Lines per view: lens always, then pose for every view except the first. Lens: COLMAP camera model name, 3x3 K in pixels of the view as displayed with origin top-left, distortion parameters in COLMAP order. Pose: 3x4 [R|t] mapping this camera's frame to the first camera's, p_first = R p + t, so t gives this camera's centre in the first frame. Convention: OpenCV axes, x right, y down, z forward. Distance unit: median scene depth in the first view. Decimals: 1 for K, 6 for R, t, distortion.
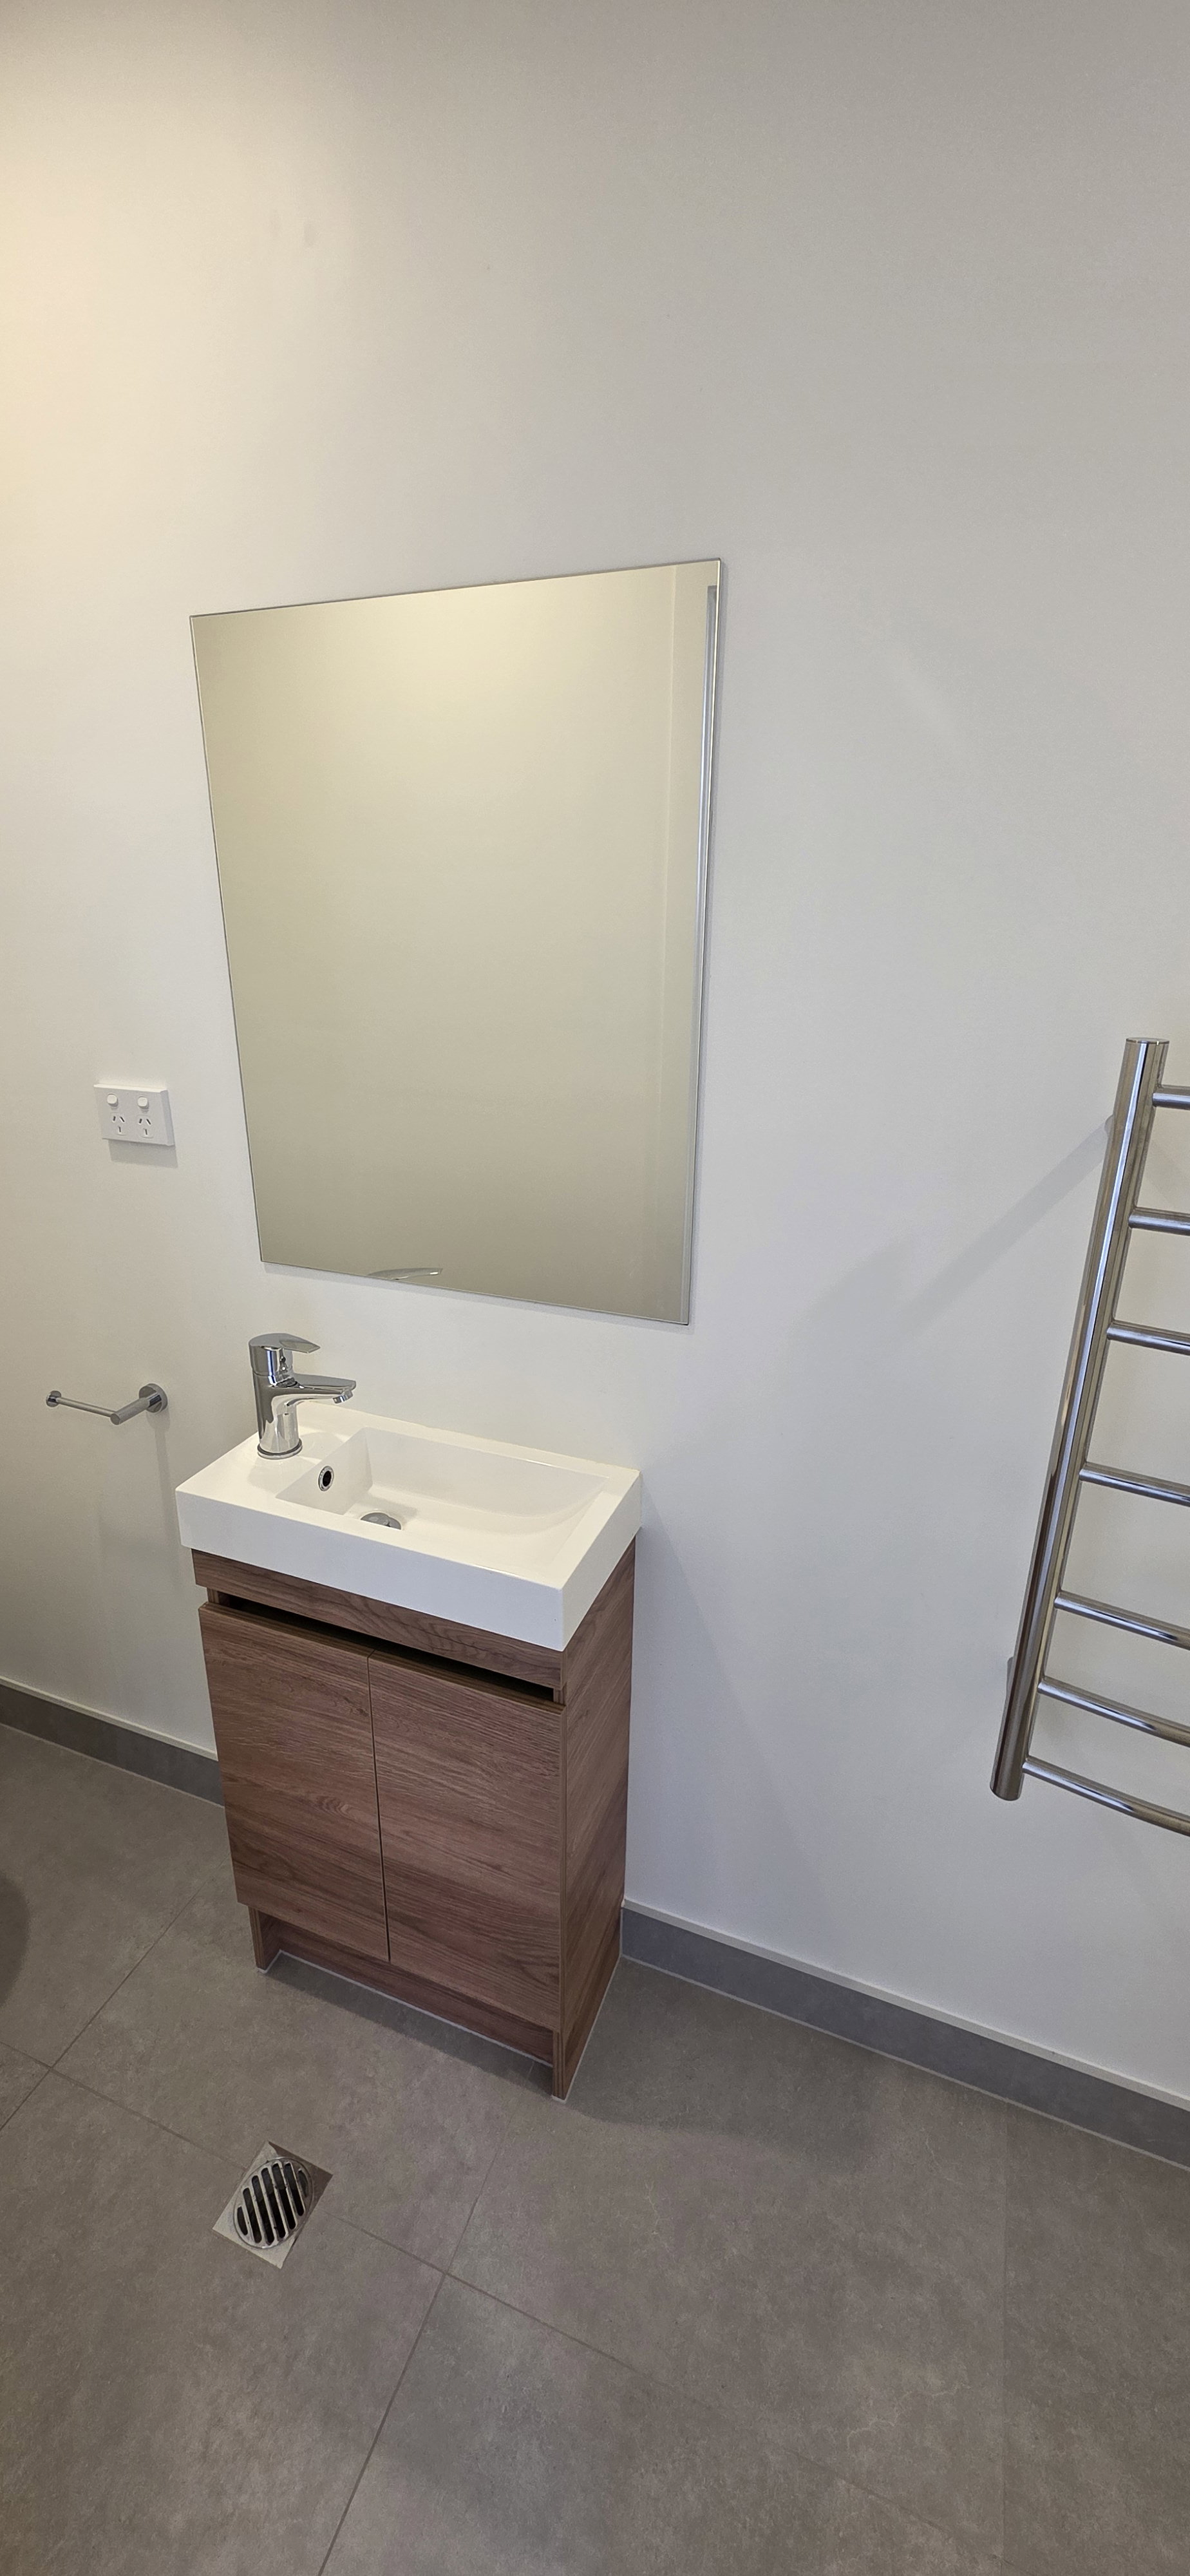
lens RADIAL K [[1030.7, 0, 603.5], [0, 1030.7, 1291.3], [0, 0, 1]] dist [0.000960, 0.003506]
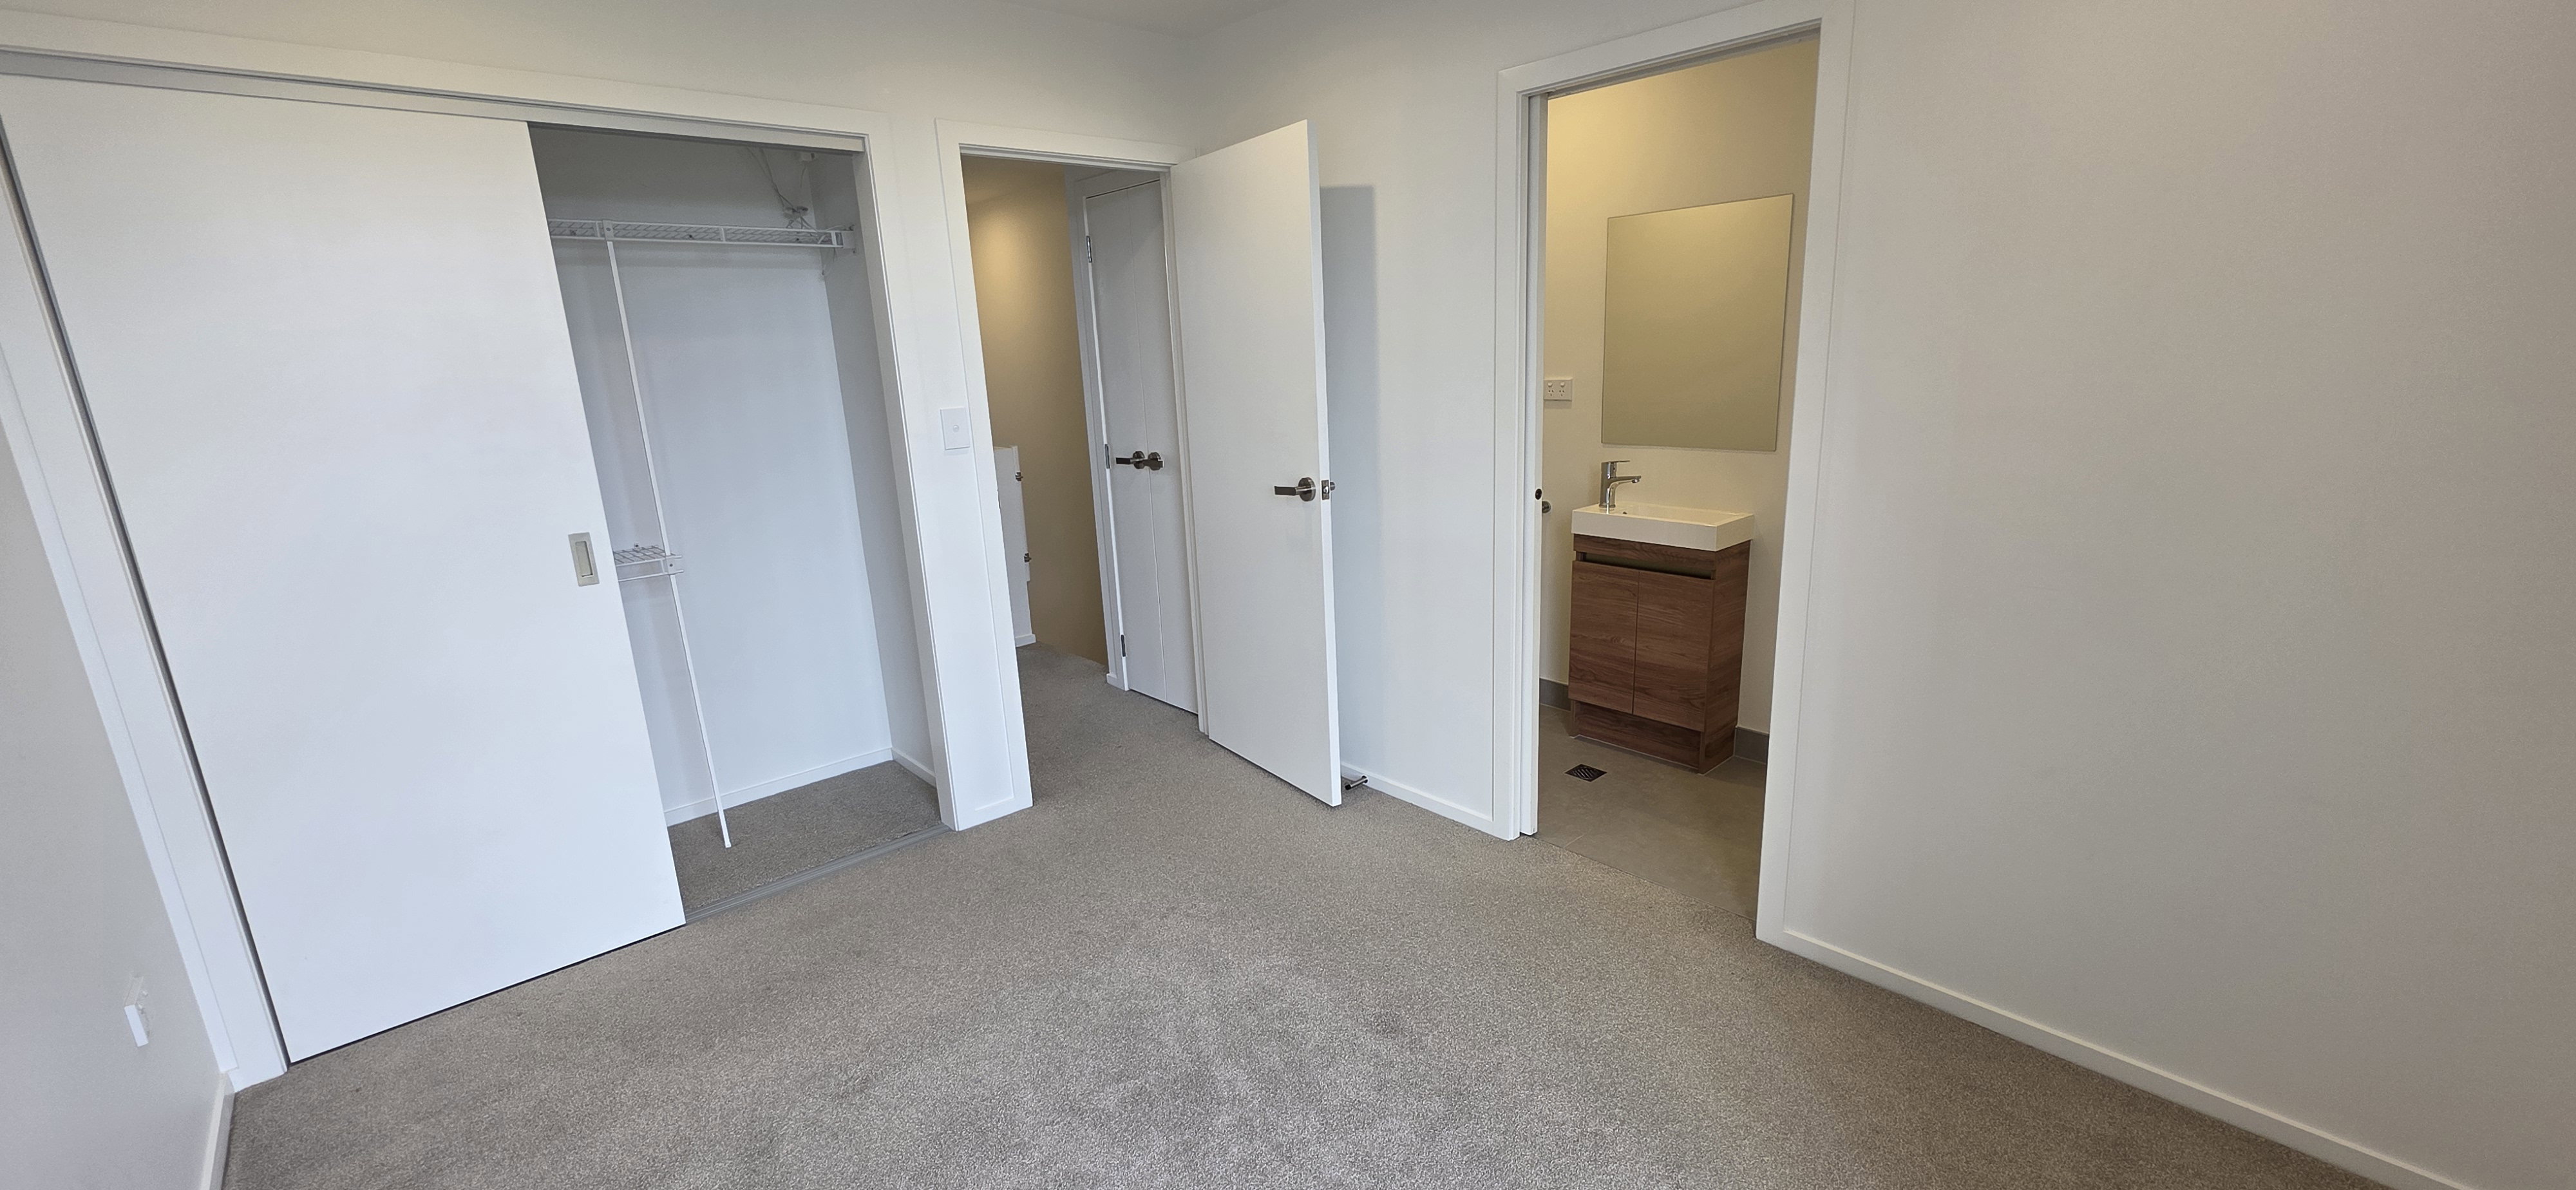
lens RADIAL K [[1030.7, 0, 1284.7], [0, 1030.7, 594.2], [0, 0, 1]] dist [0.000960, 0.003506]
pose [[0.892925, 0.055846, -0.446728, 0.151840], [-0.101974, 0.991575, -0.079870, 0.689019], [0.438504, 0.116873, 0.891098, -1.753328]]
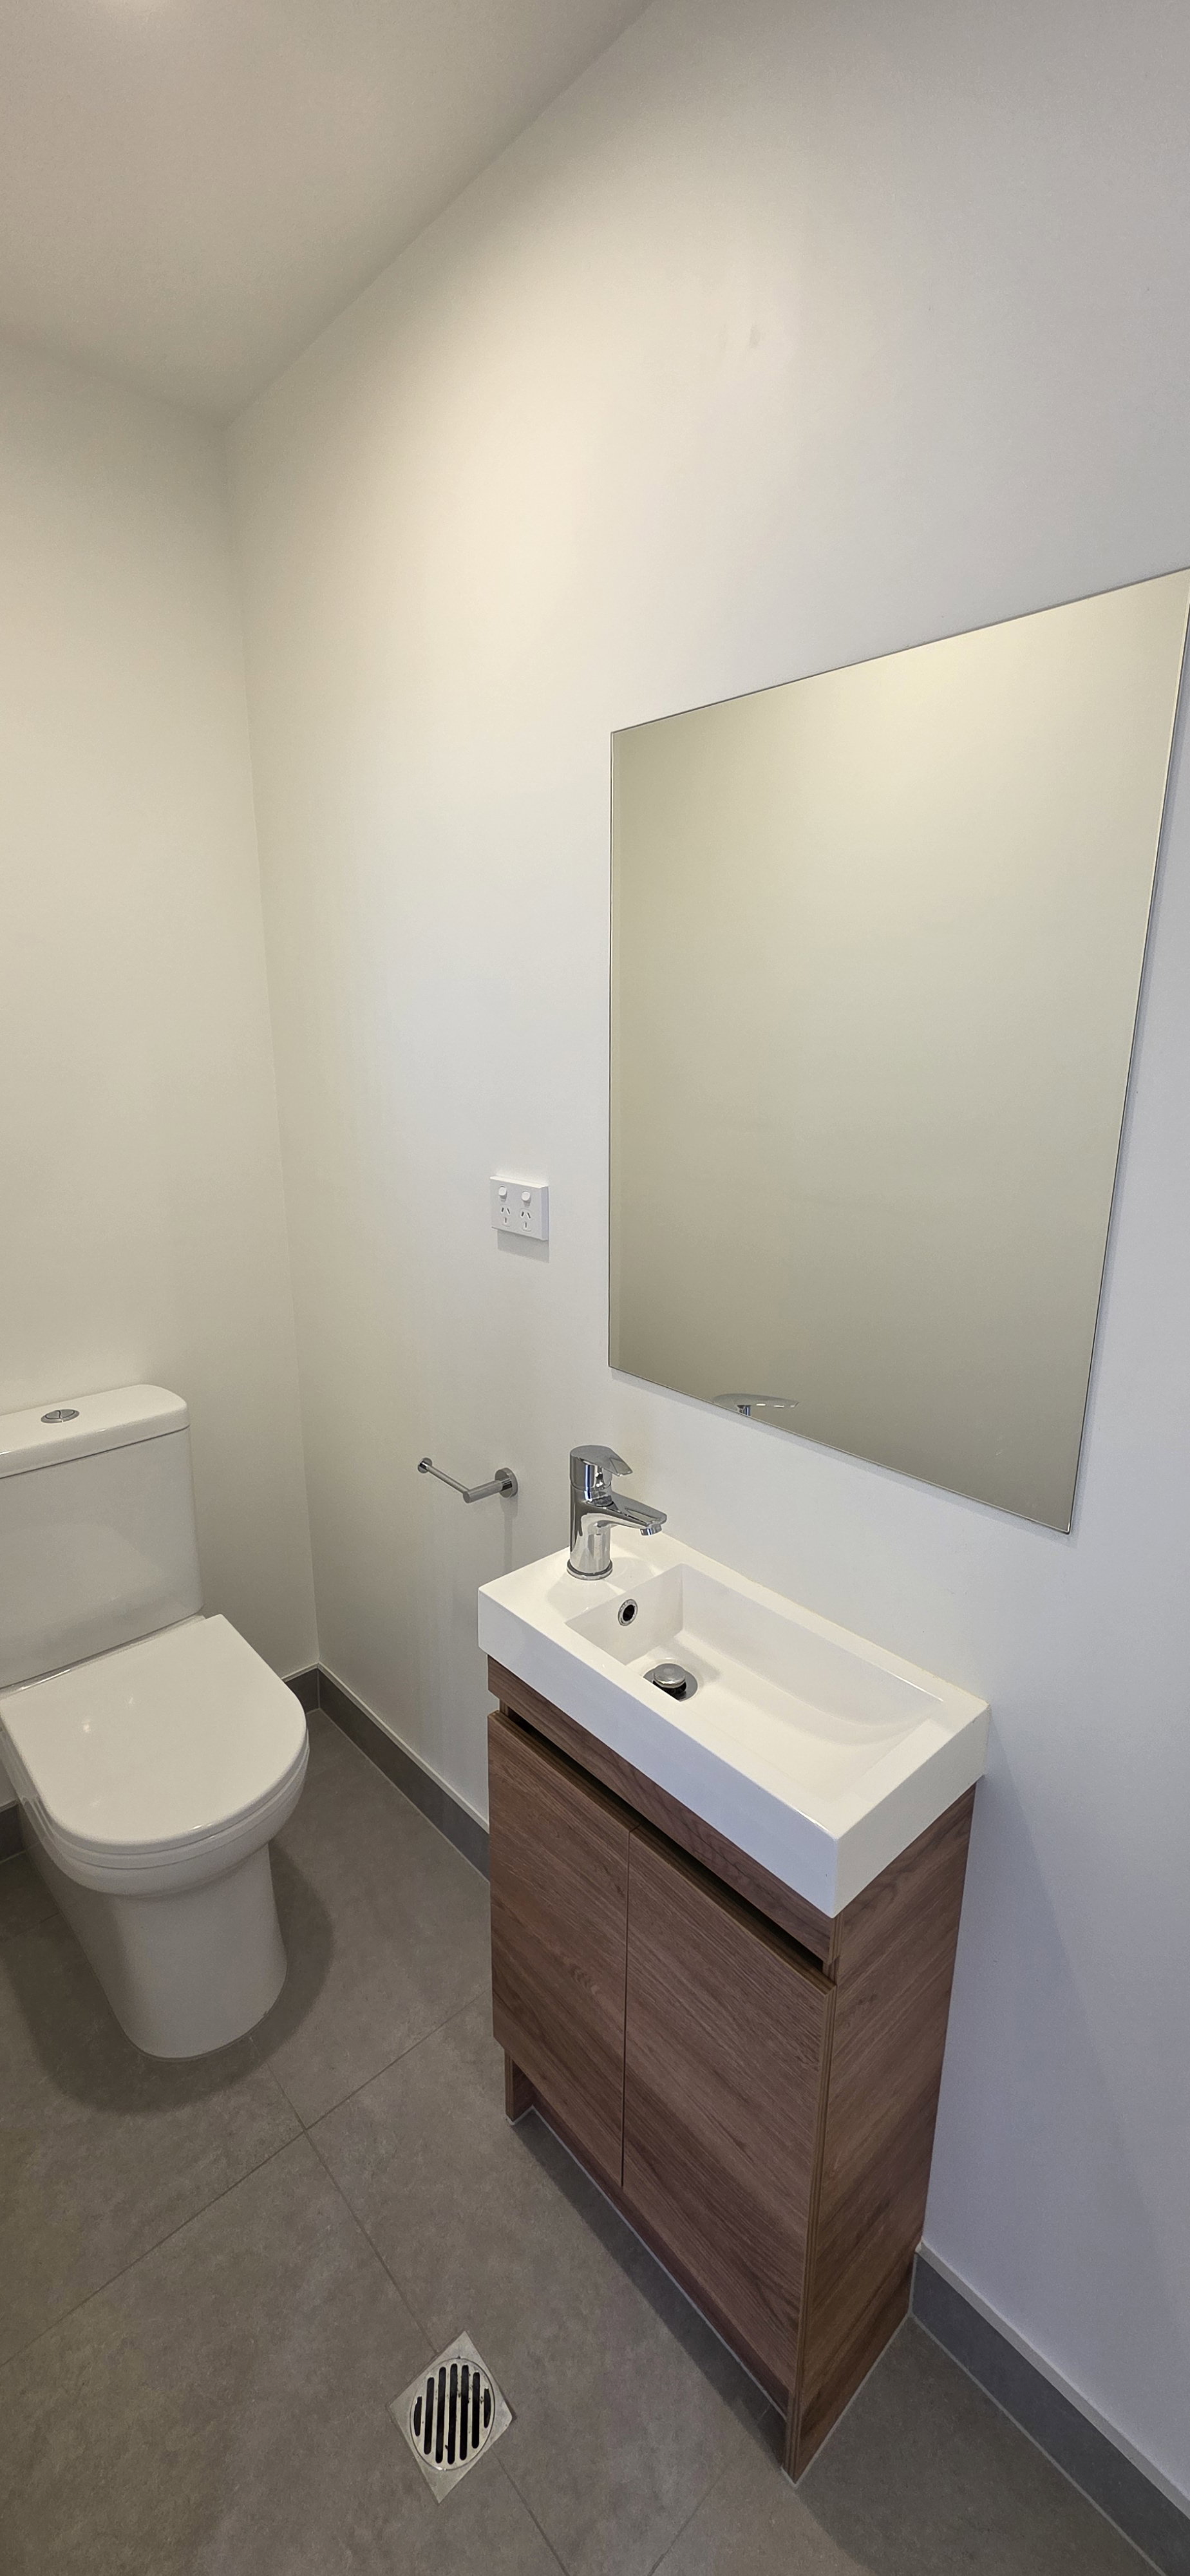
lens RADIAL K [[1031.8, 0, 595.0], [0, 1031.8, 1288.0], [0, 0, 1]] dist [0.003140, 0.000489]
pose [[0.890874, 0.107533, -0.441338, 0.079935], [-0.148469, 0.987145, -0.059174, -0.045259], [0.429302, 0.118242, 0.895388, 0.128975]]
